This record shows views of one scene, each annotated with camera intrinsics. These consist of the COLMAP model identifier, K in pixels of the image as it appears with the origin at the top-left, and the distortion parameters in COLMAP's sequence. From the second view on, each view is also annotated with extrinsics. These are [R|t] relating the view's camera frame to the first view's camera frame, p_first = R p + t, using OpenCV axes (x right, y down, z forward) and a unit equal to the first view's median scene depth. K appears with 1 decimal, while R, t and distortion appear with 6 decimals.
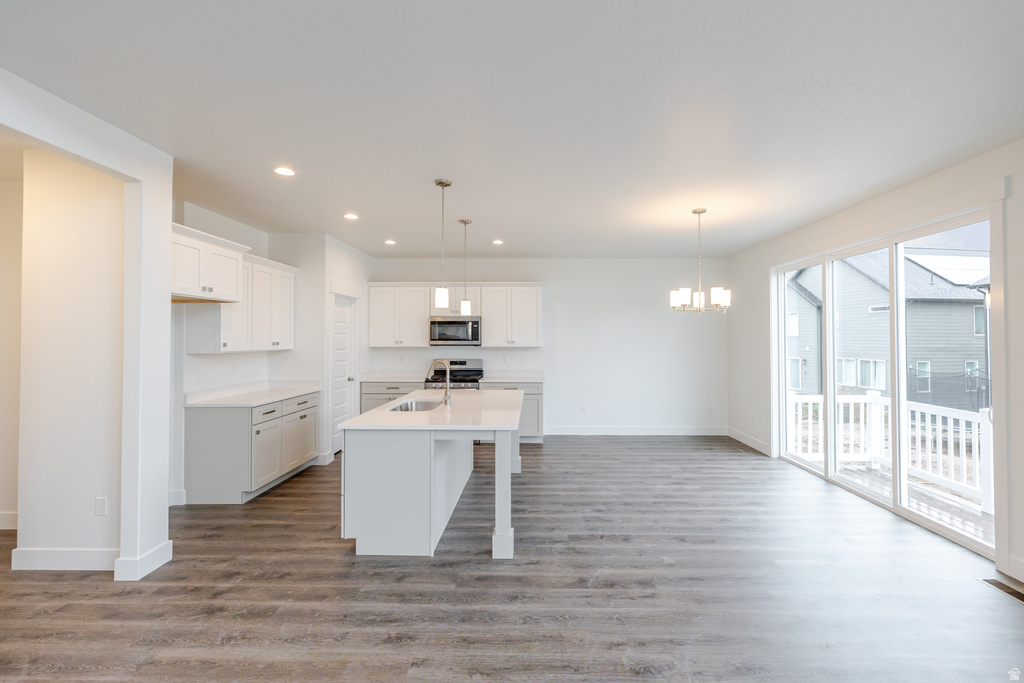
lens RADIAL K [[437.9, 0, 533.5], [0, 437.9, 327.6], [0, 0, 1]] dist [0.002921, -0.000021]
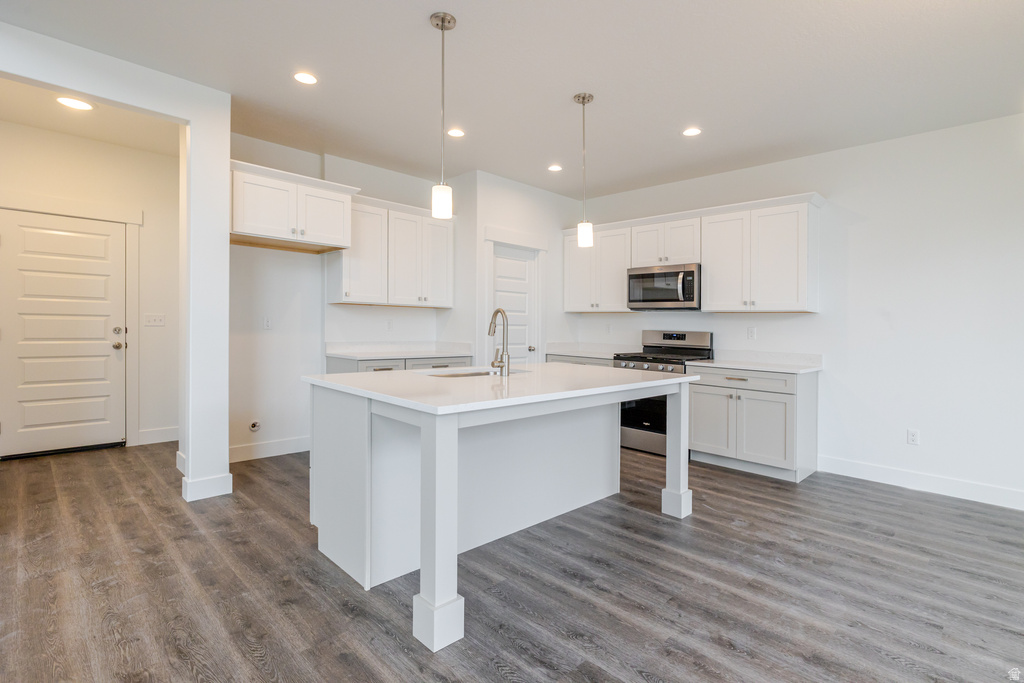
lens RADIAL K [[501.0, 0, 515.9], [0, 501.0, 330.9], [0, 0, 1]] dist [-0.003403, 0.000629]
pose [[0.706297, 0.020555, -0.707617, 0.284399], [-0.002083, 0.999634, 0.026958, 0.074694], [0.707912, -0.017566, 0.706082, 0.410530]]
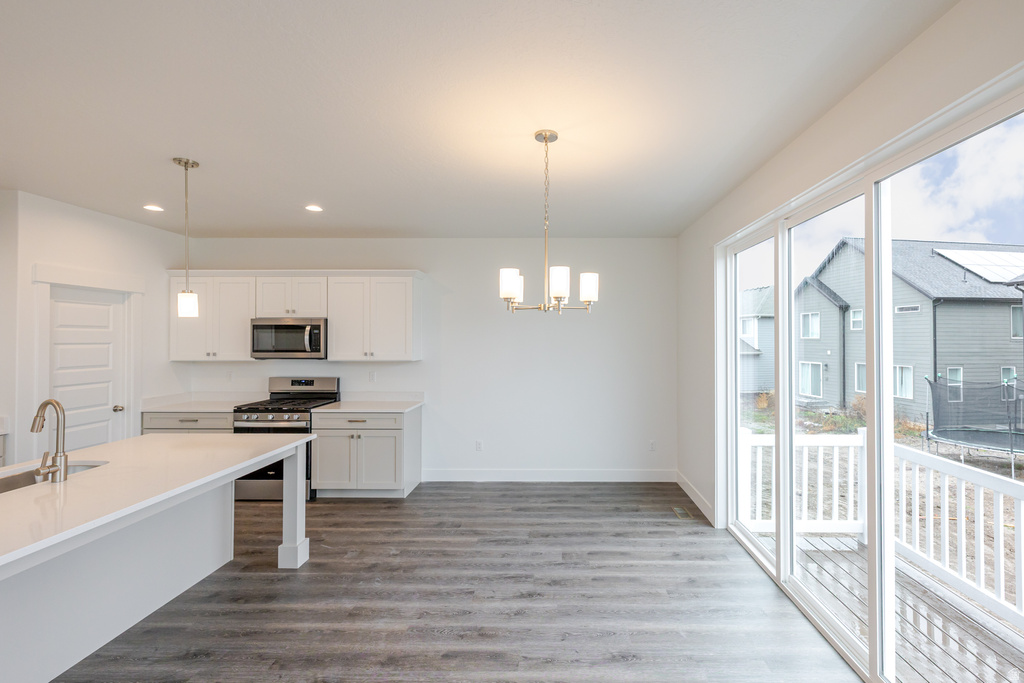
lens RADIAL K [[449.5, 0, 559.4], [0, 449.5, 325.4], [0, 0, 1]] dist [0.002642, -0.000286]
pose [[0.999999, 0.001535, 0.000676, 0.359777], [-0.001531, 0.999985, -0.005252, -0.014640], [-0.000684, 0.005251, 0.999986, 0.365075]]
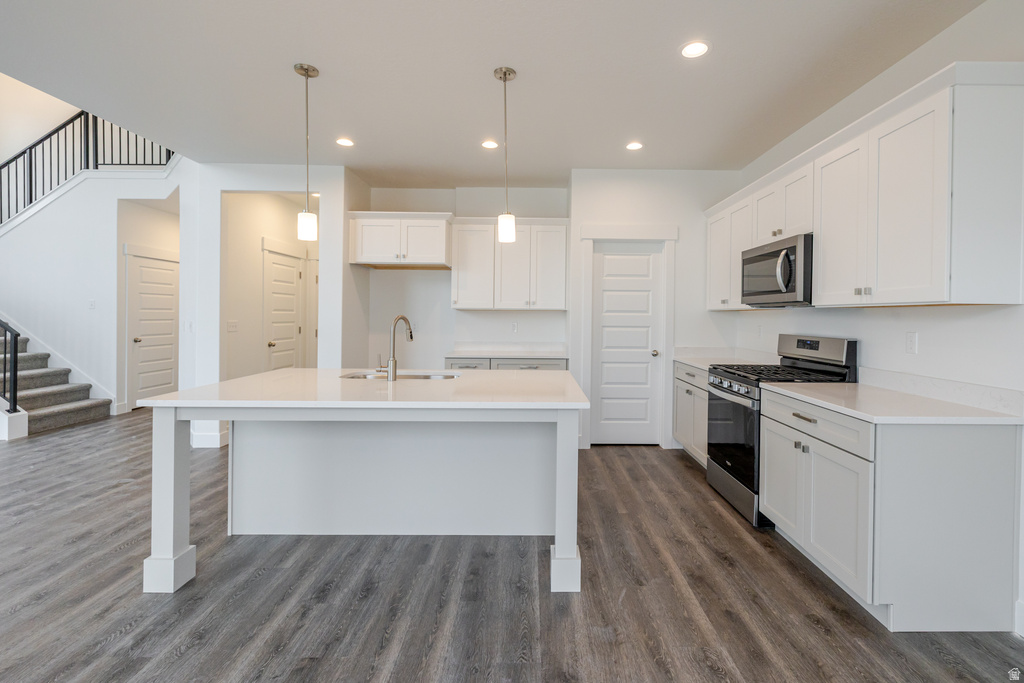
lens RADIAL K [[460.8, 0, 546.3], [0, 460.8, 319.2], [0, 0, 1]] dist [0.002795, -0.000953]
pose [[0.016715, 0.005833, -0.999843, 0.432088], [0.016373, 0.999847, 0.006107, 0.068230], [0.999726, -0.016473, 0.016617, 1.031309]]
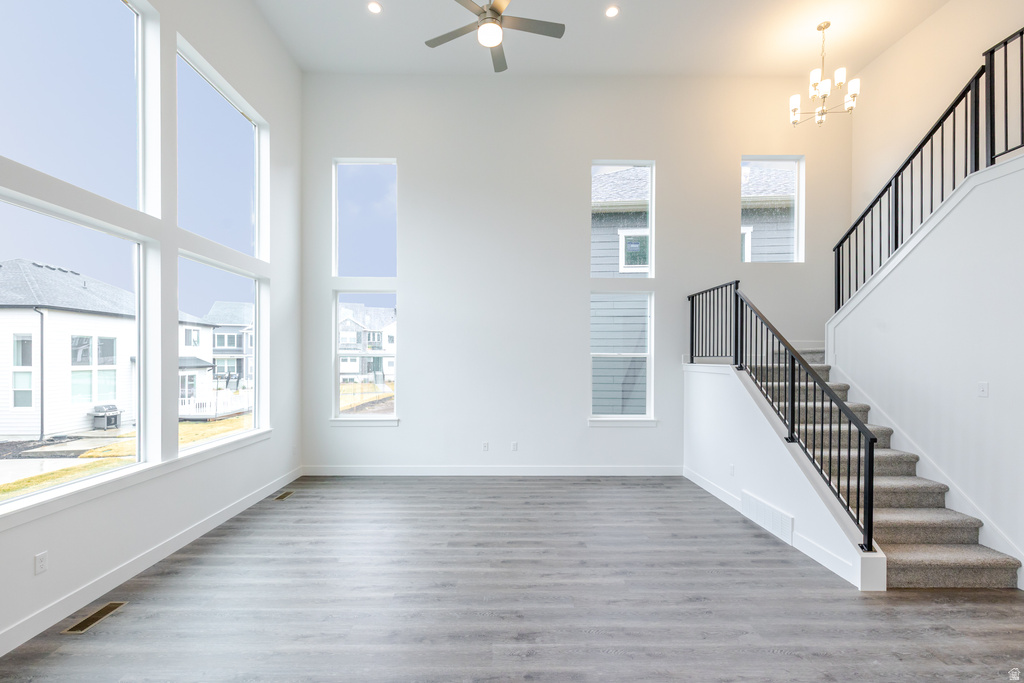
lens RADIAL K [[440.8, 0, 499.9], [0, 440.8, 359.8], [0, 0, 1]] dist [0.000625, -0.000244]
pose [[-0.999998, -0.001175, -0.001714, -0.028527], [-0.001143, 0.999835, -0.018146, -0.016714], [0.001735, -0.018144, -0.999834, 0.560362]]
